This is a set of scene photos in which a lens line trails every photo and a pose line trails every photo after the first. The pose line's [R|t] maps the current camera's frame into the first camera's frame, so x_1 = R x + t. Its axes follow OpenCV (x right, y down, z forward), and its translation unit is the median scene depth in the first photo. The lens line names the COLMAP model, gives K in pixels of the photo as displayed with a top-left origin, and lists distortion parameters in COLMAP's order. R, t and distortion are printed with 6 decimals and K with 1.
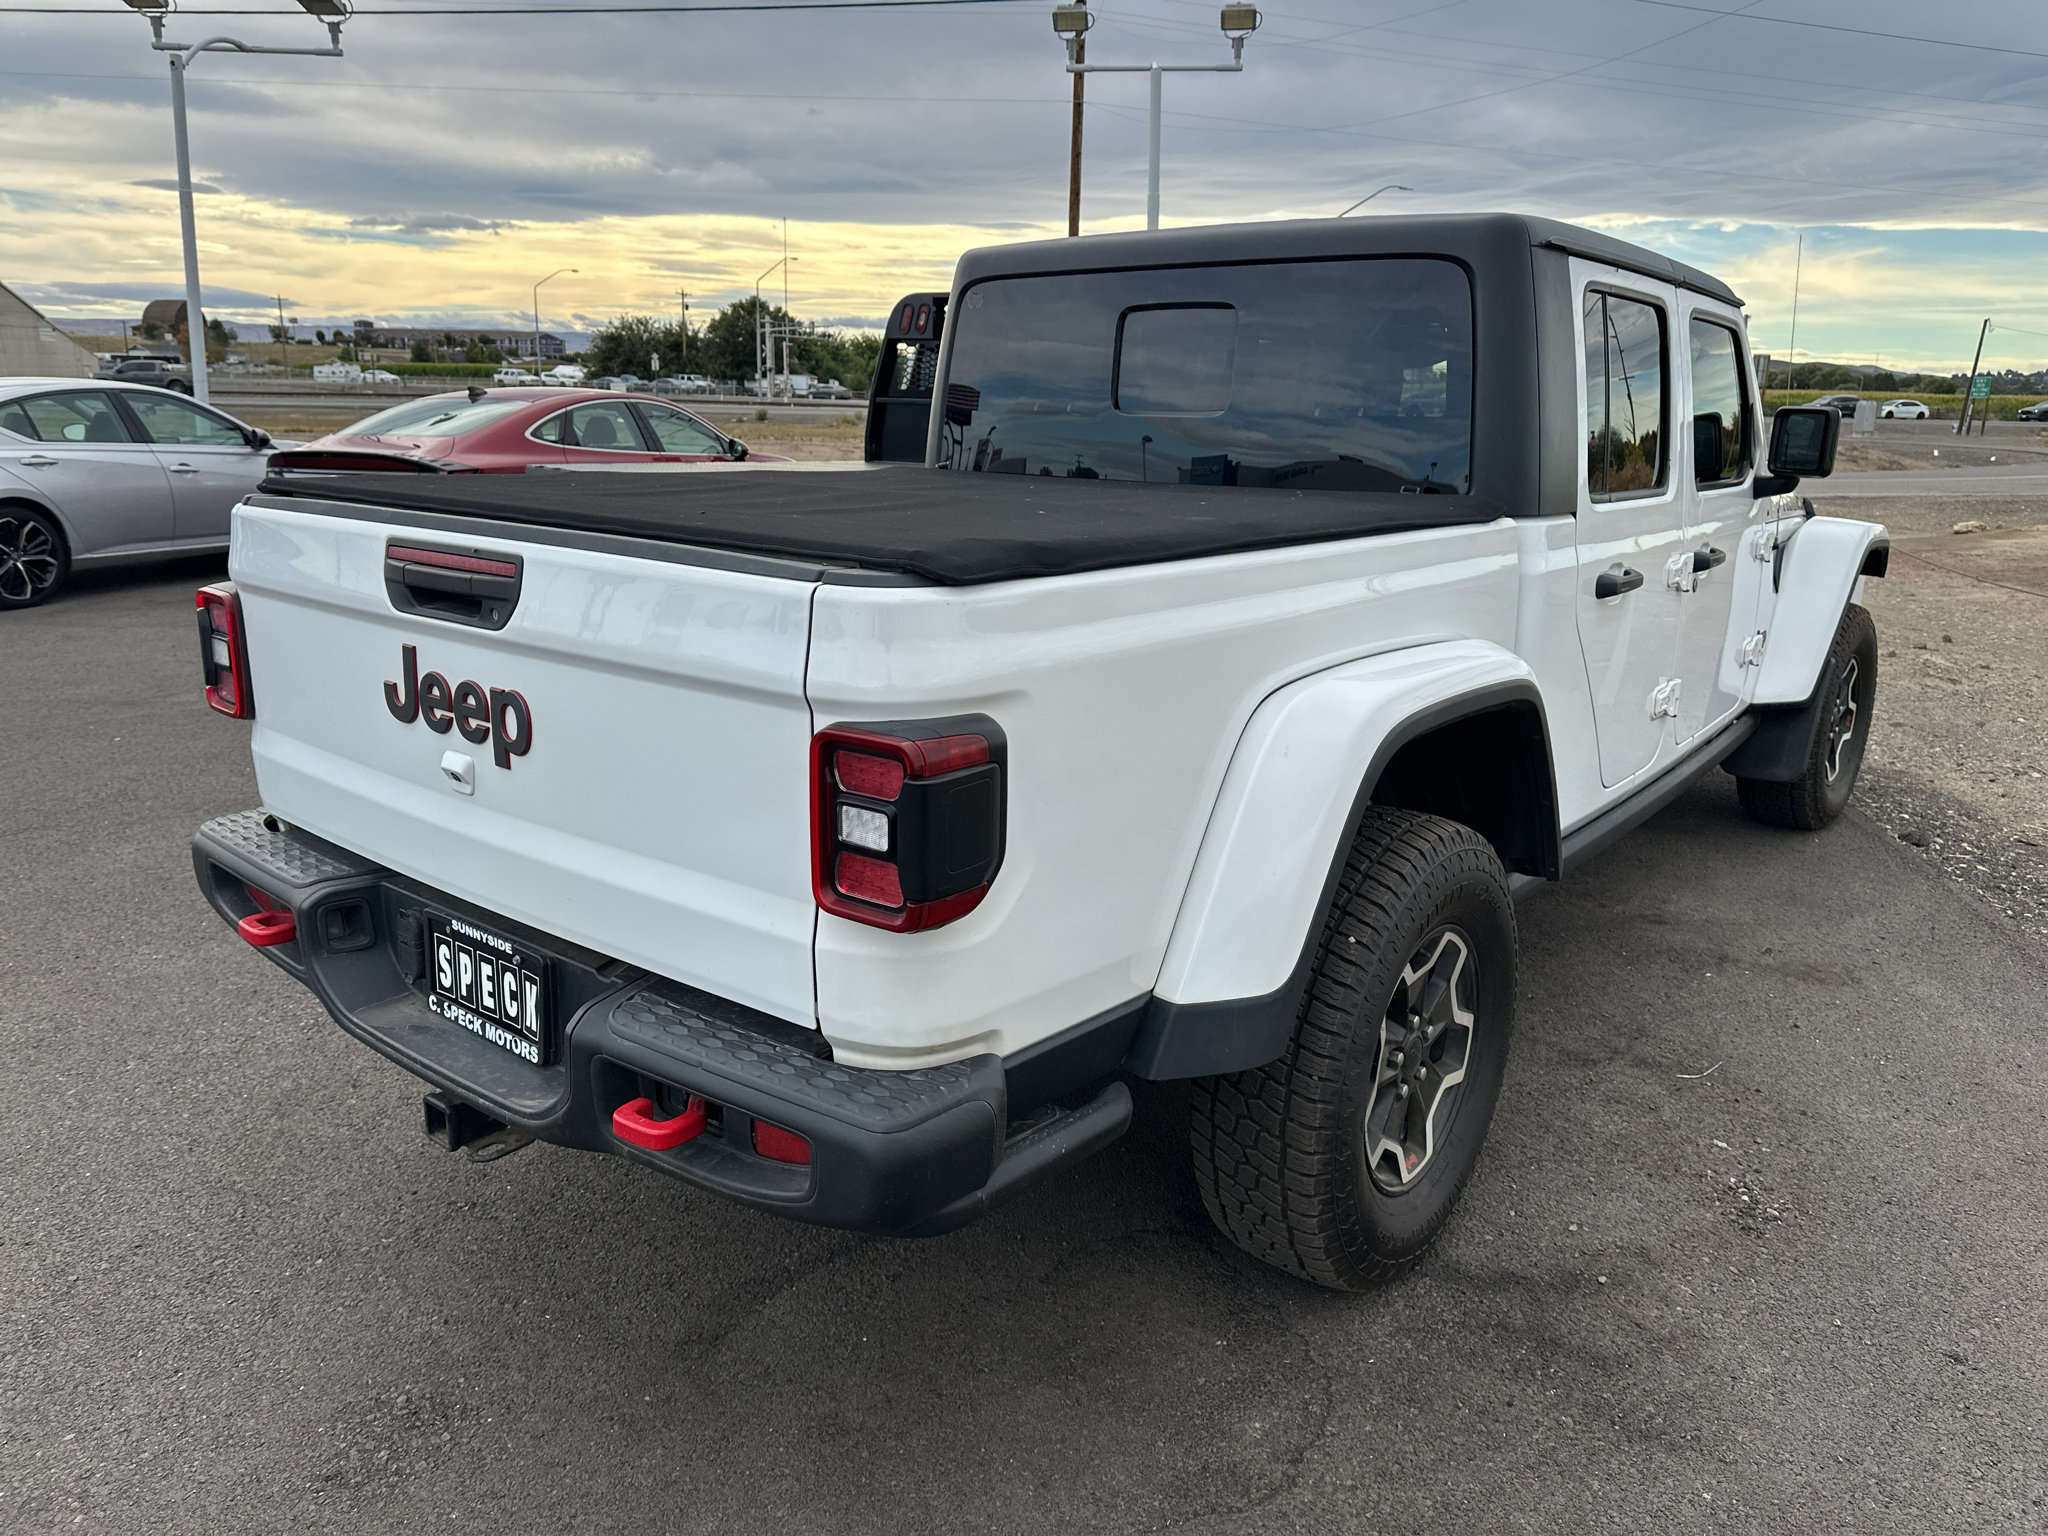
lens RADIAL K [[1580.9, 0, 938.2], [0, 1580.9, 769.6], [0, 0, 1]] dist [0.000124, -0.007140]
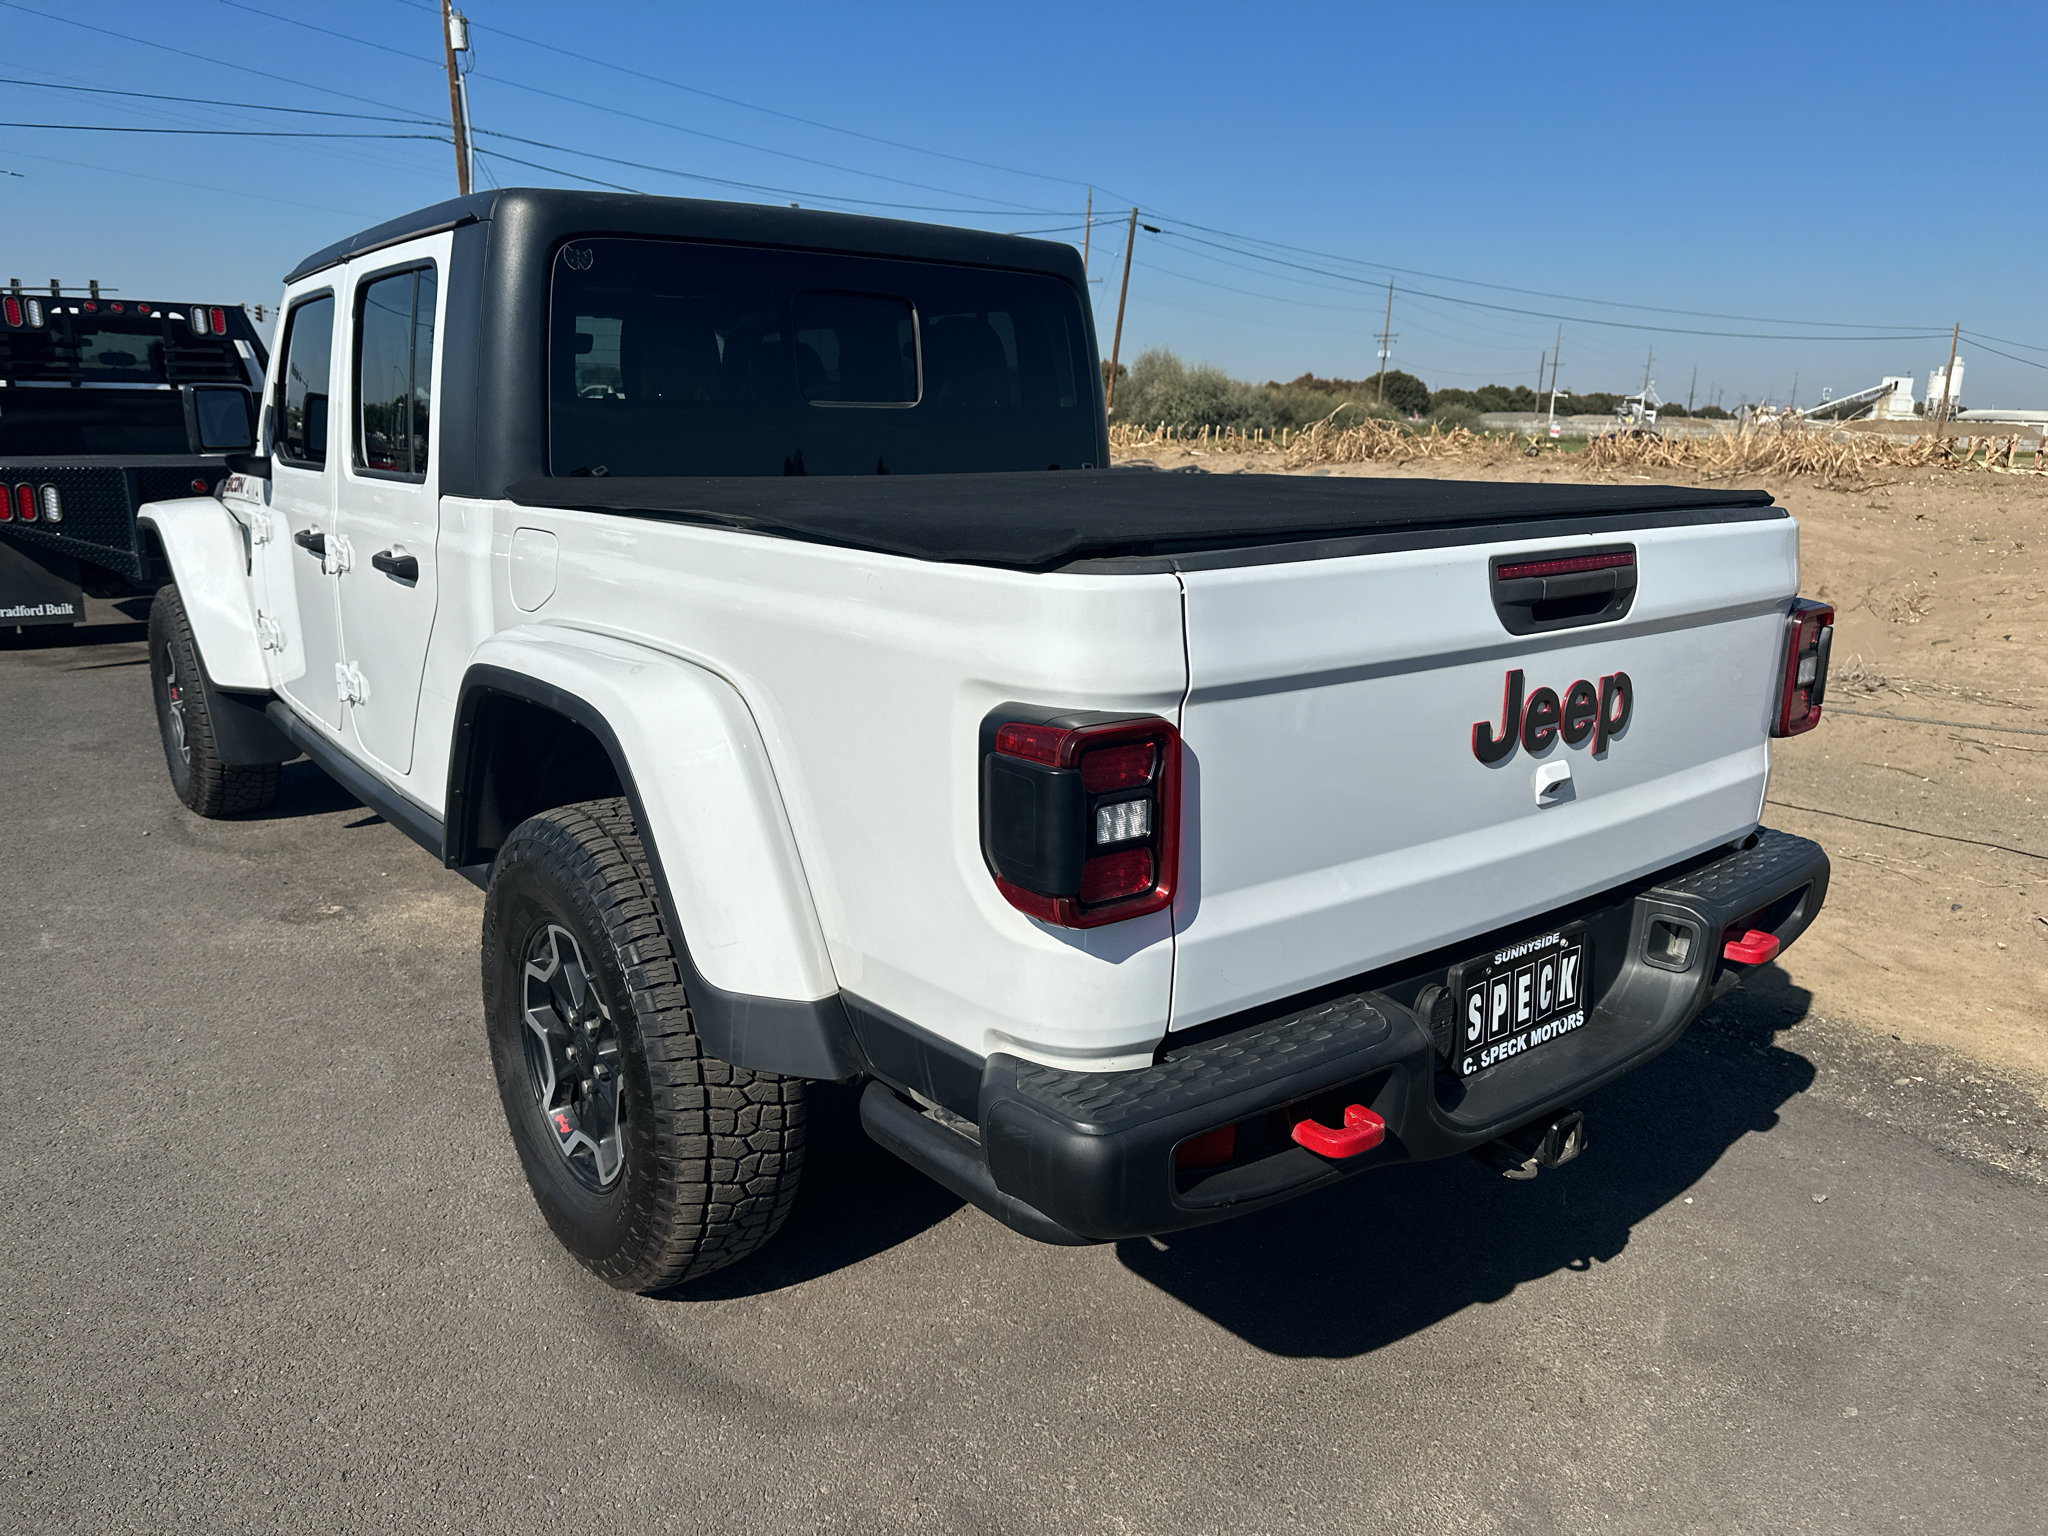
lens RADIAL K [[1491.3, 0, 993.6], [0, 1491.3, 763.4], [0, 0, 1]] dist [0.004776, -0.006781]
pose [[0.174781, -0.239455, 0.955046, -1.196283], [0.239632, 0.951156, 0.194625, -0.261738], [-0.955002, 0.194843, 0.223625, 1.080636]]
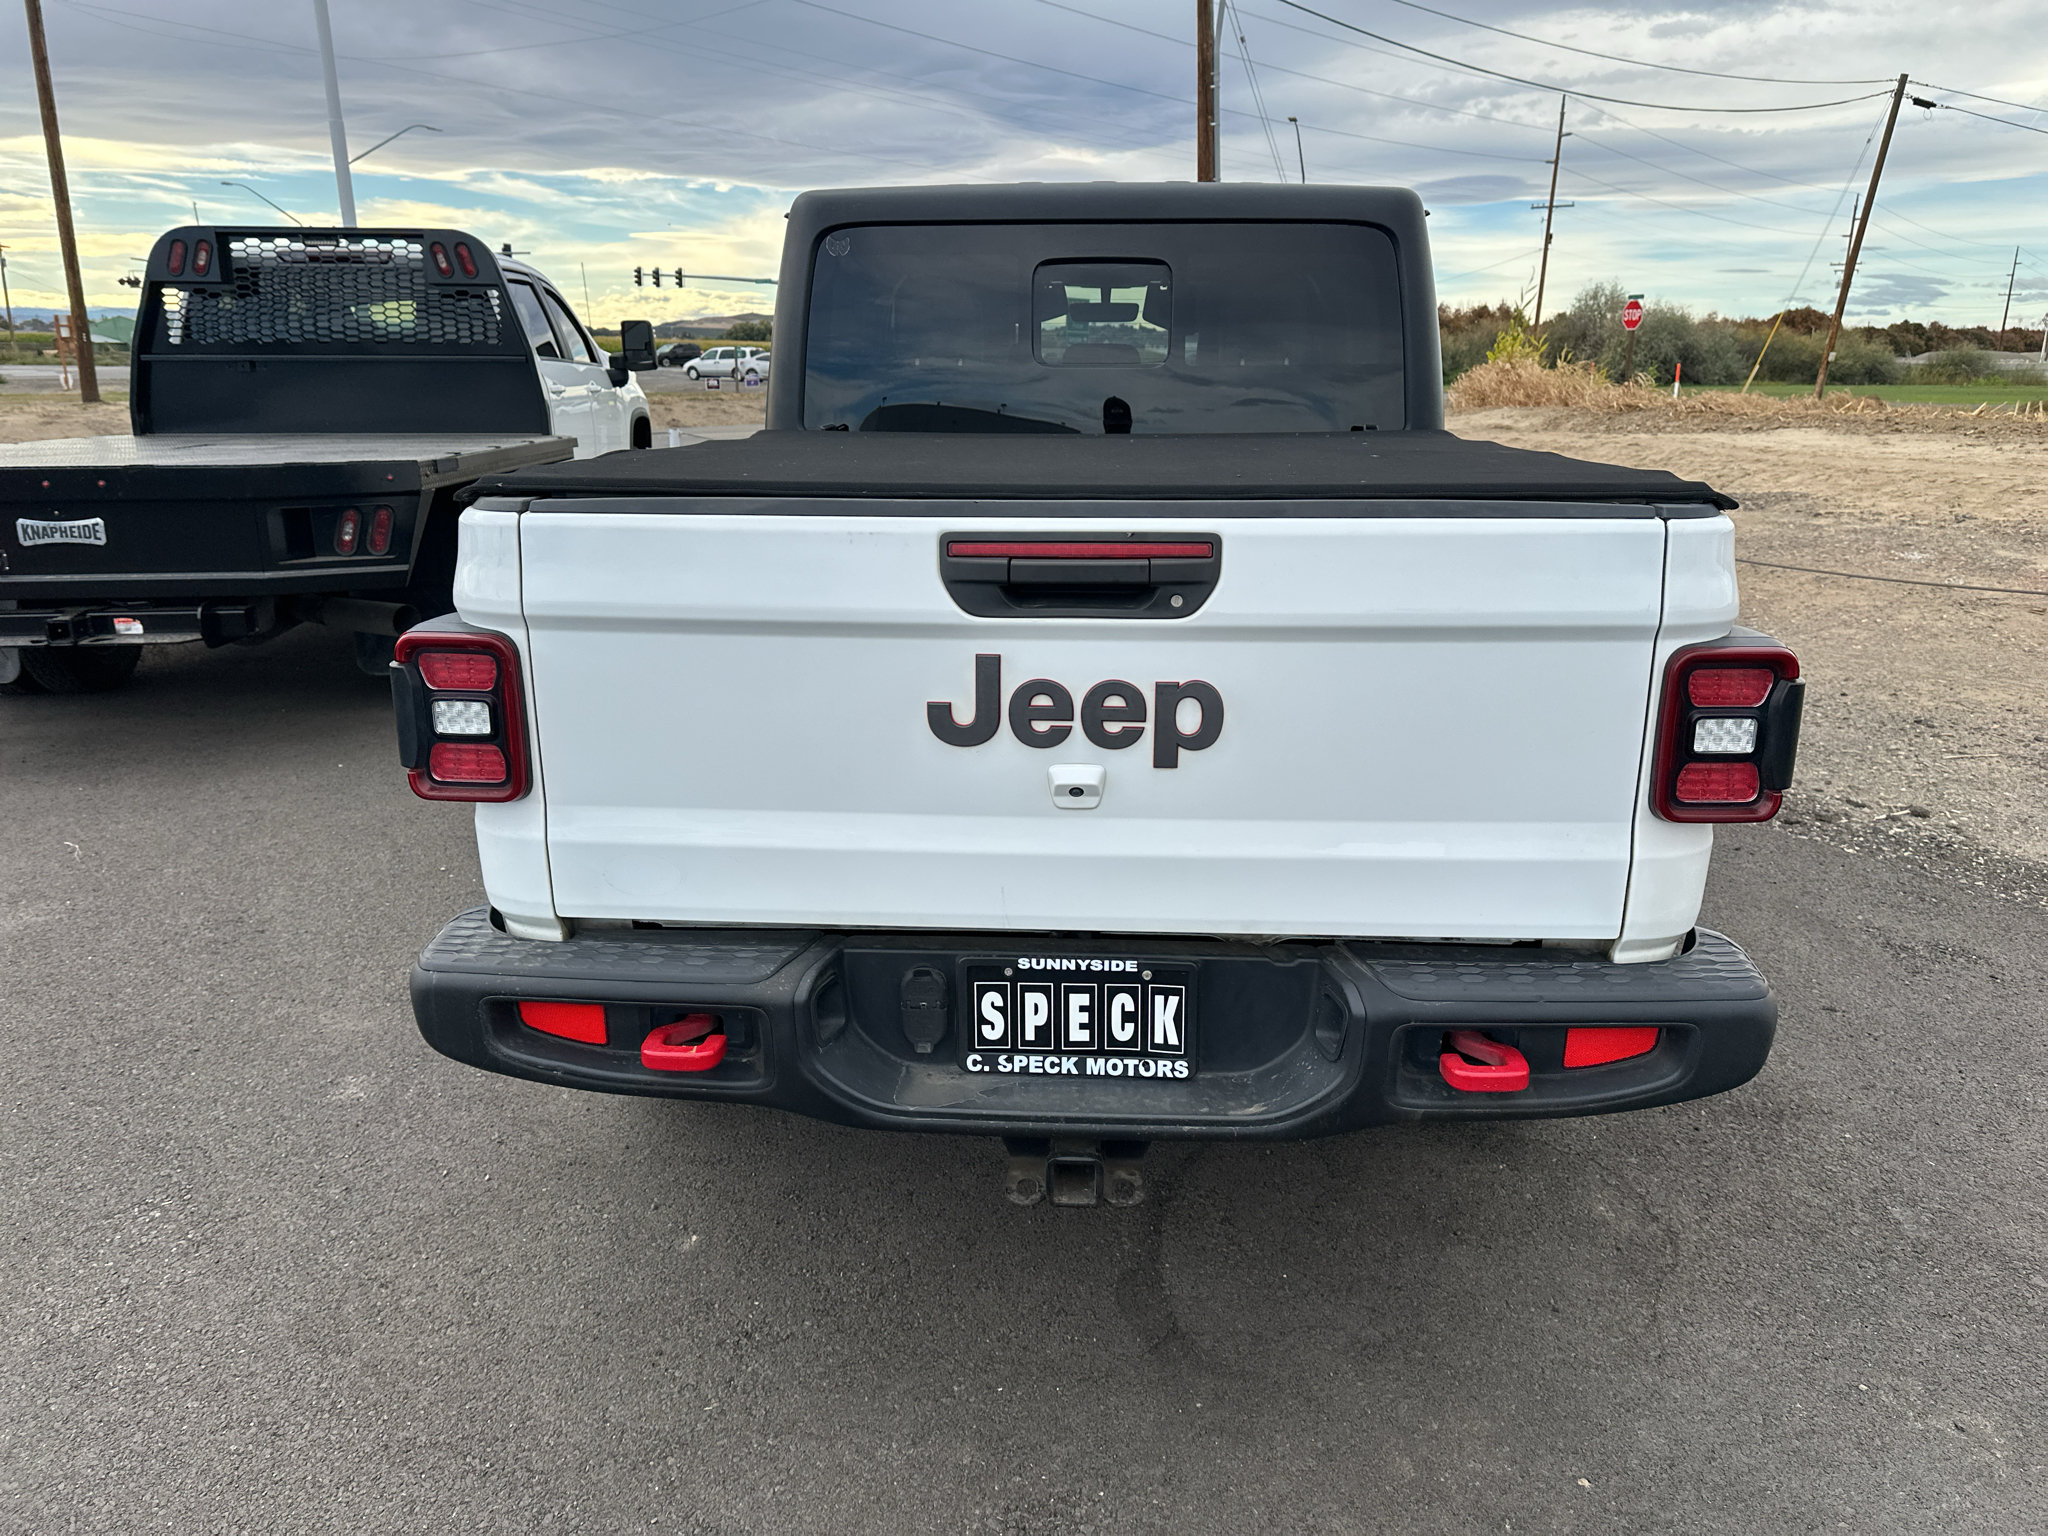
lens RADIAL K [[1565.6, 0, 1020.6], [0, 1565.6, 739.7], [0, 0, 1]] dist [0.089448, -0.001808]
pose [[0.783709, -0.166221, 0.598473, -0.823429], [0.160159, 0.985024, 0.063852, -0.082641], [-0.600124, 0.045809, 0.798594, 0.297395]]
